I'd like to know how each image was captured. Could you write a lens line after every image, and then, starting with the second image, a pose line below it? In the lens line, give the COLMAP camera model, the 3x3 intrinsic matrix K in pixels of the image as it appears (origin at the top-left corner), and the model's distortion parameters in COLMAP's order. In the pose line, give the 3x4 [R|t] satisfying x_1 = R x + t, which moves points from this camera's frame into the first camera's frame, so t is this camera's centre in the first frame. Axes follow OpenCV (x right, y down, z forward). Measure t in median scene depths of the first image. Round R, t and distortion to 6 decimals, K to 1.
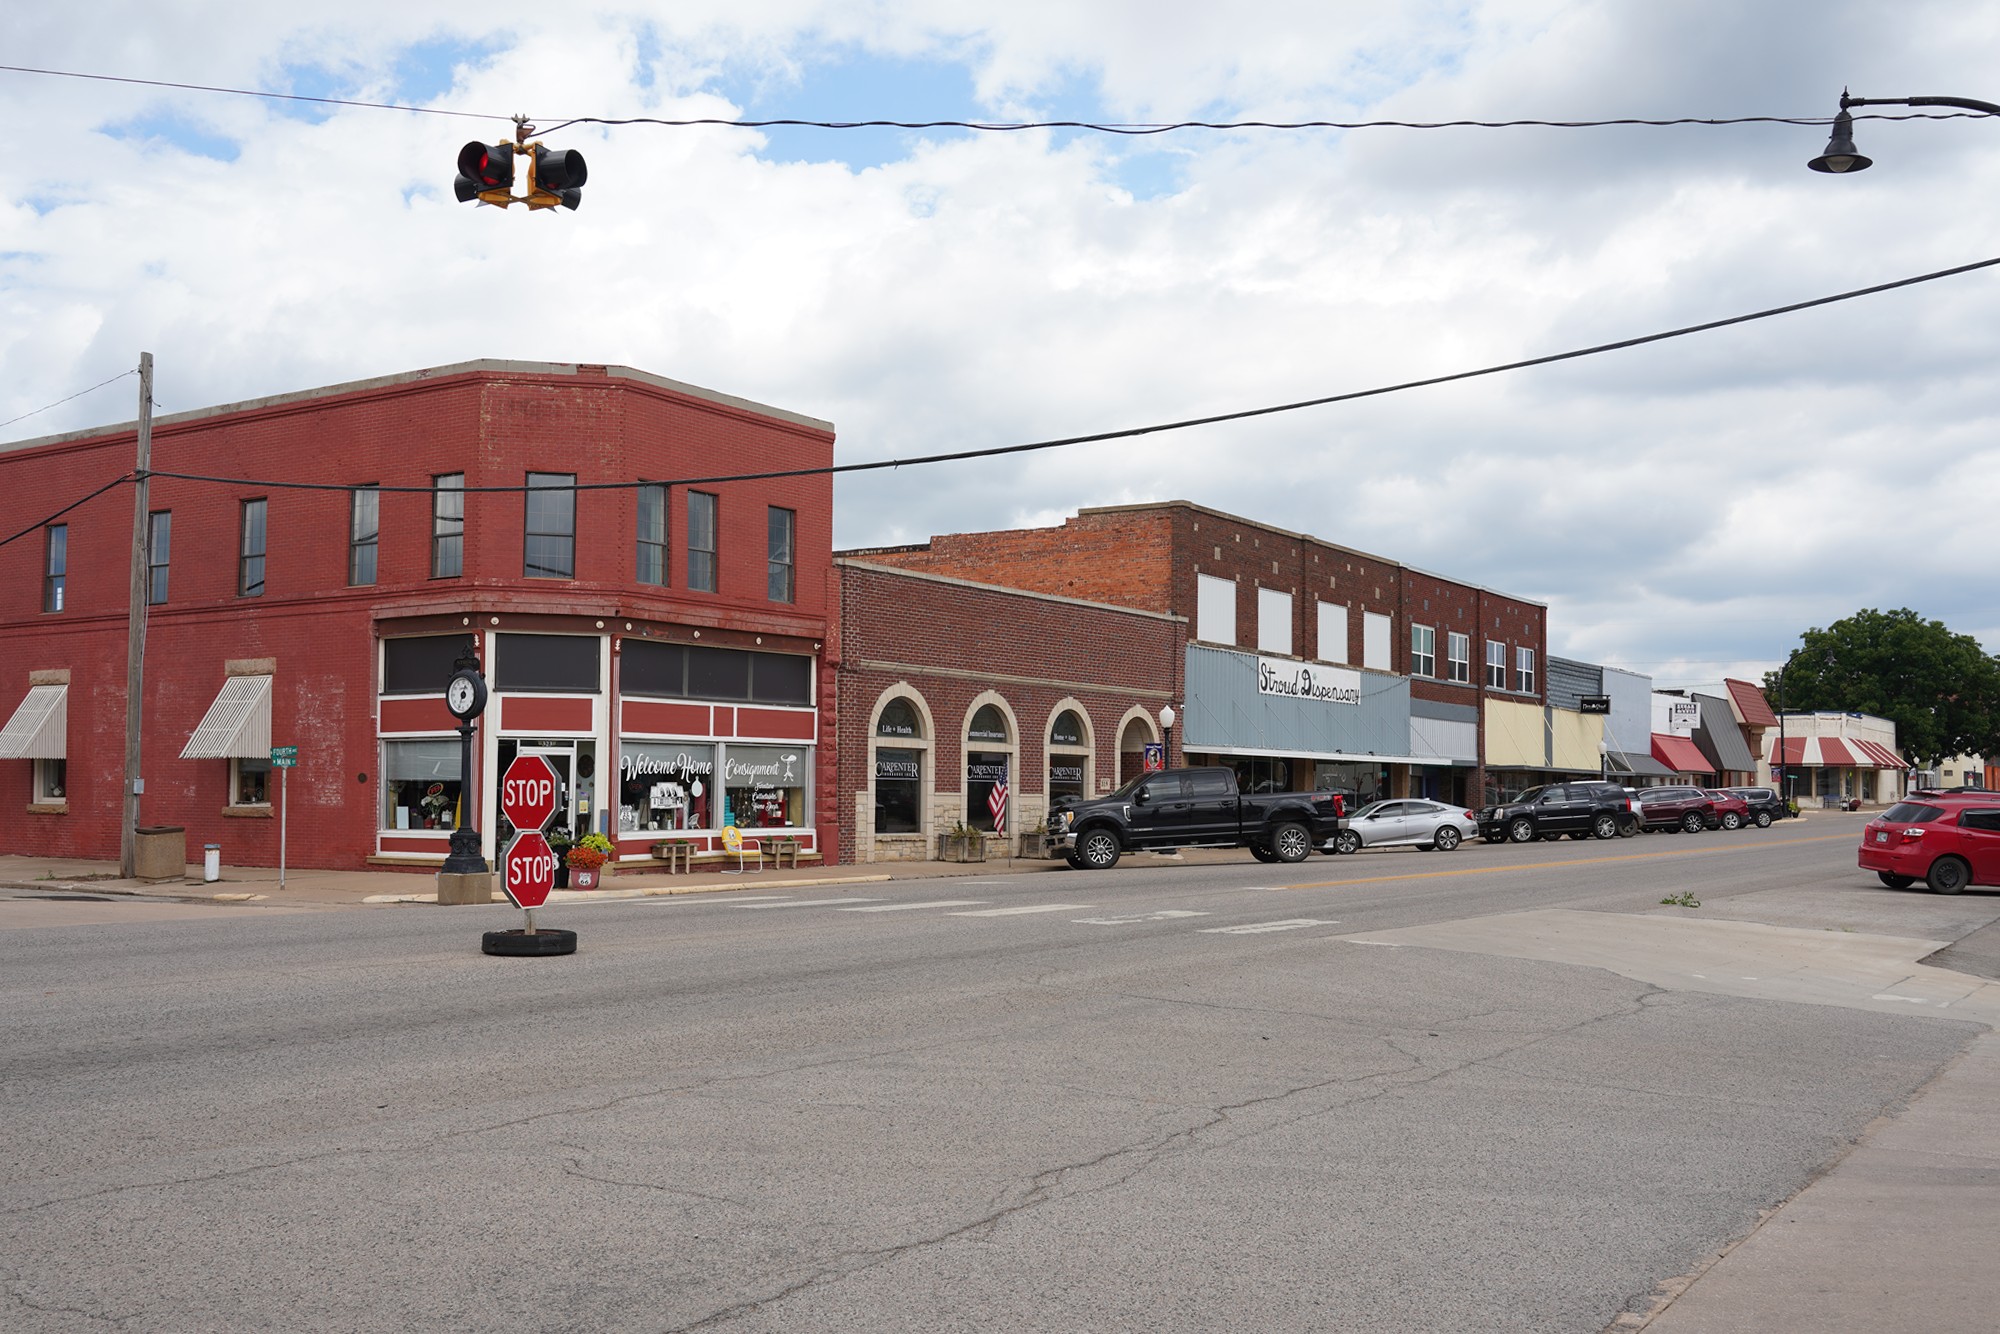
lens RADIAL K [[1911.3, 0, 996.3], [0, 1911.3, 678.1], [0, 0, 1]] dist [-0.015466, 0.017565]
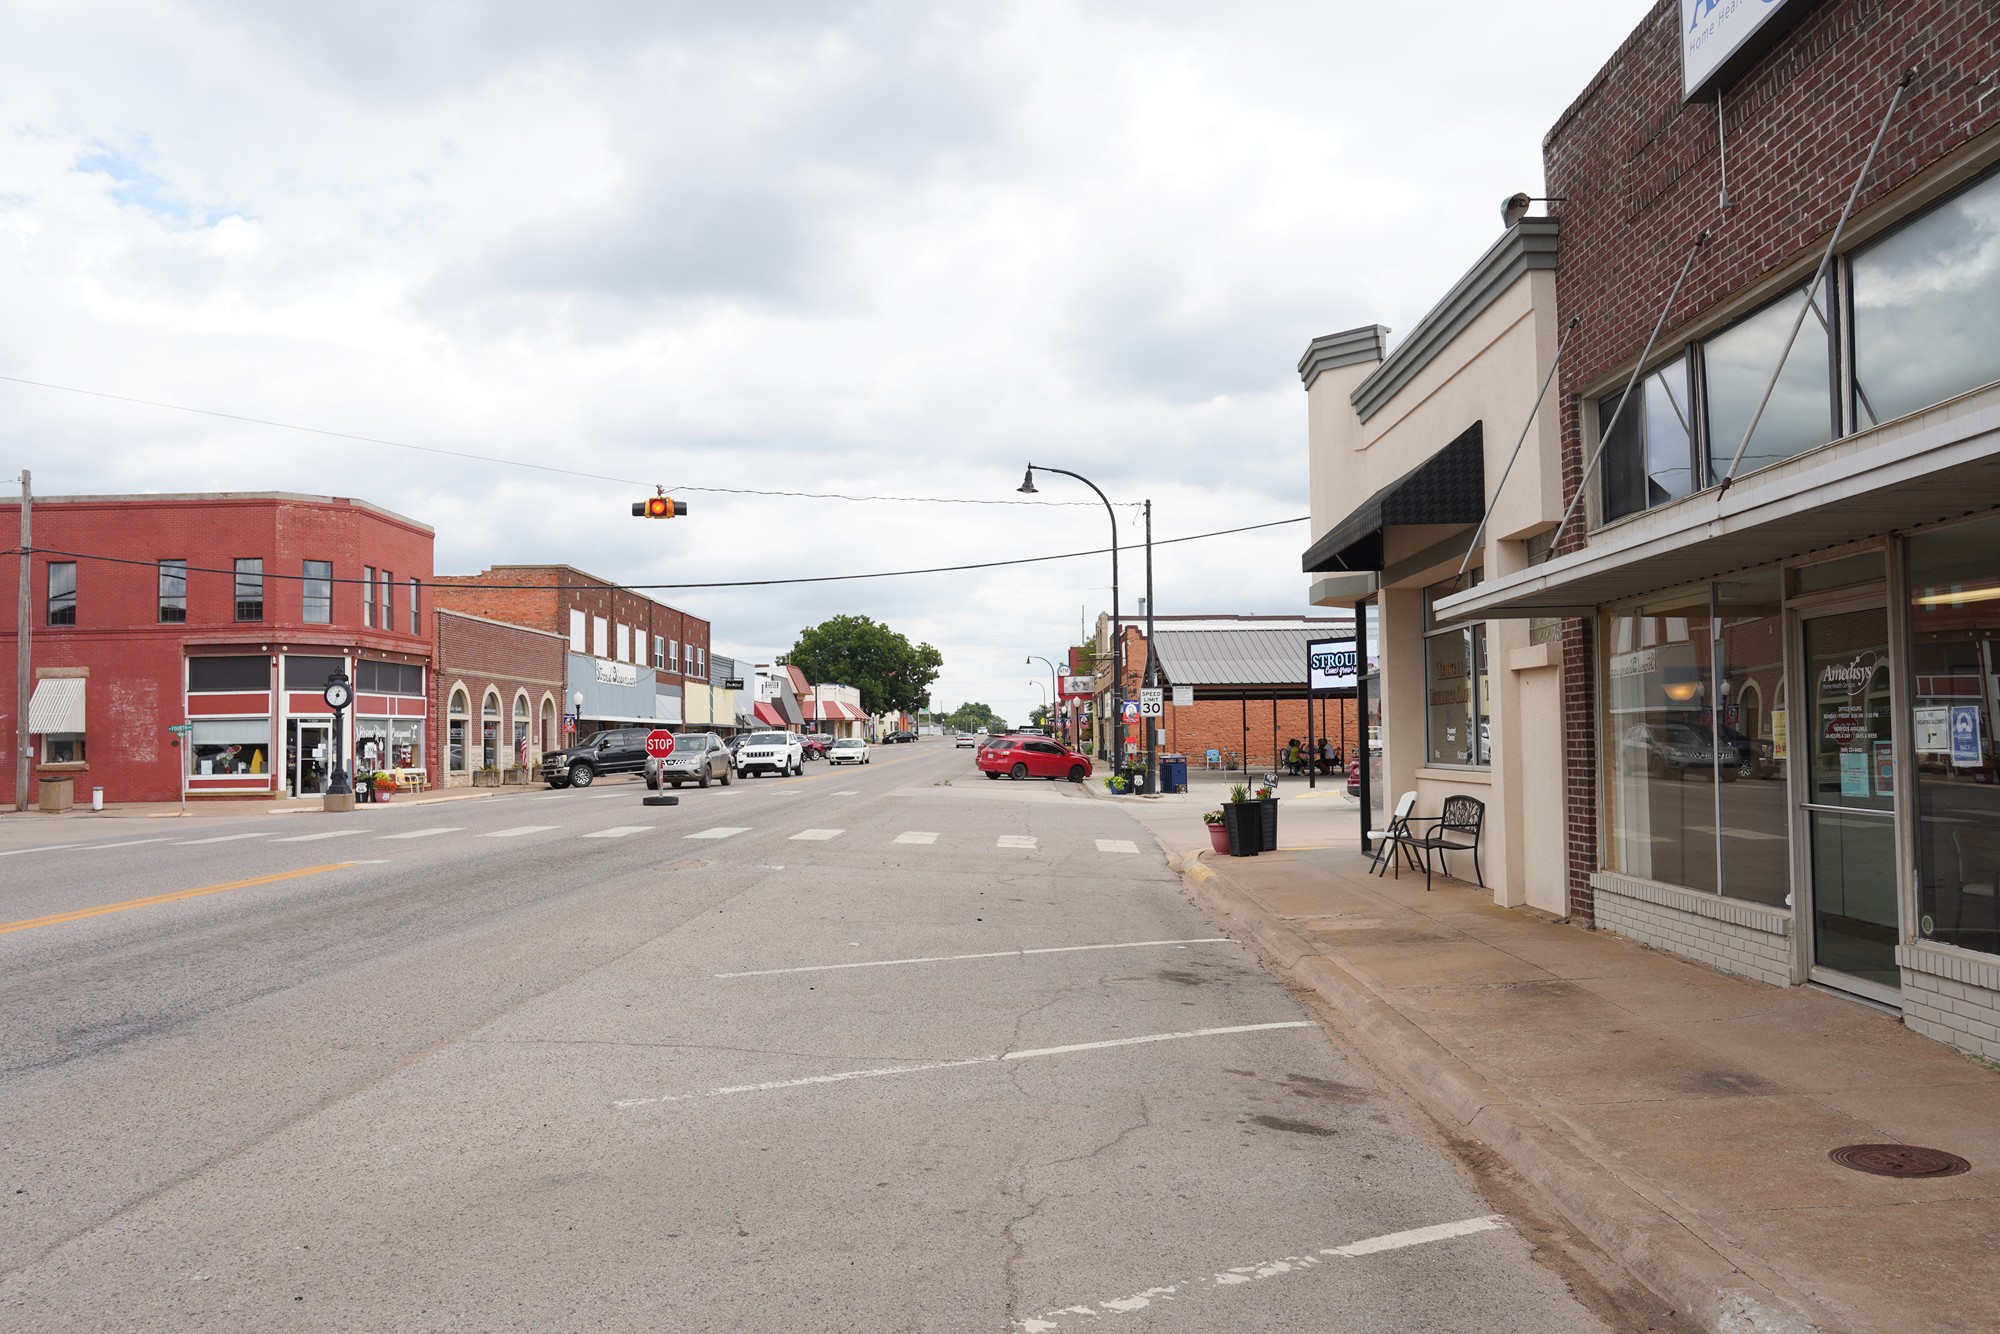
lens RADIAL K [[1582.1, 0, 1004.4], [0, 1582.1, 674.7], [0, 0, 1]] dist [-0.044307, 0.060225]
pose [[0.838688, 0.002290, 0.544607, -0.438722], [-0.011893, 0.999830, 0.014110, -0.030575], [-0.544482, -0.018311, 0.838572, -0.456601]]
